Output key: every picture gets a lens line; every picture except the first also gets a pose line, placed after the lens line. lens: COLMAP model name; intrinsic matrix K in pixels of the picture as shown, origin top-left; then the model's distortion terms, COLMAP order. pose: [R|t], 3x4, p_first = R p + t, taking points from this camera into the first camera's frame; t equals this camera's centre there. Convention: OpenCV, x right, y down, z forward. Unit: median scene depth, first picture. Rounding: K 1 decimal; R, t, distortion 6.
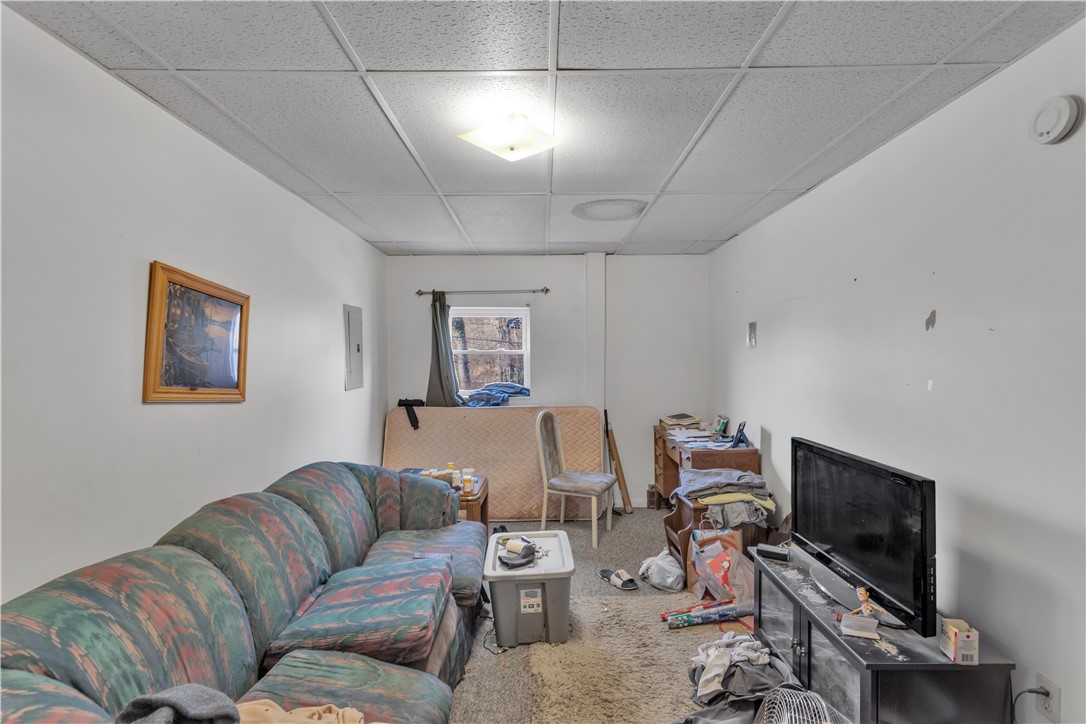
lens RADIAL K [[506.7, 0, 542.0], [0, 506.7, 360.9], [0, 0, 1]] dist [0.000351, 0.000837]
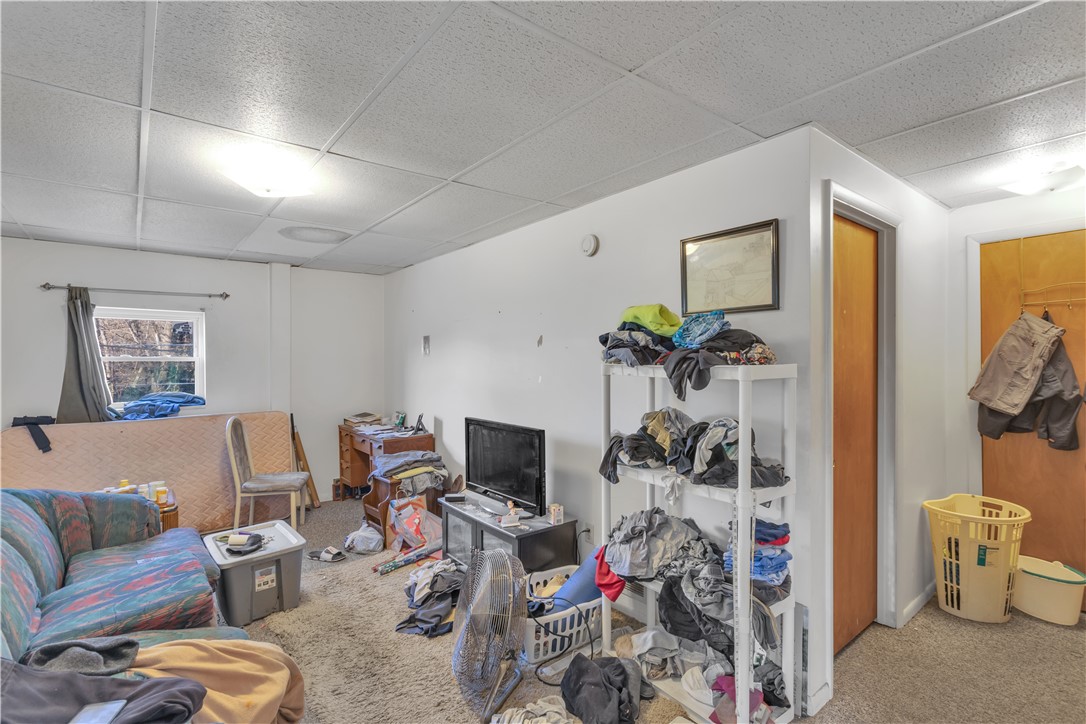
lens RADIAL K [[510.9, 0, 543.0], [0, 510.9, 362.0], [0, 0, 1]] dist [-0.000186, 0.001378]
pose [[0.776280, -0.002629, 0.630383, -0.223161], [0.008888, 0.999938, -0.006775, 0.001556], [-0.630325, 0.010862, 0.776255, -0.245388]]
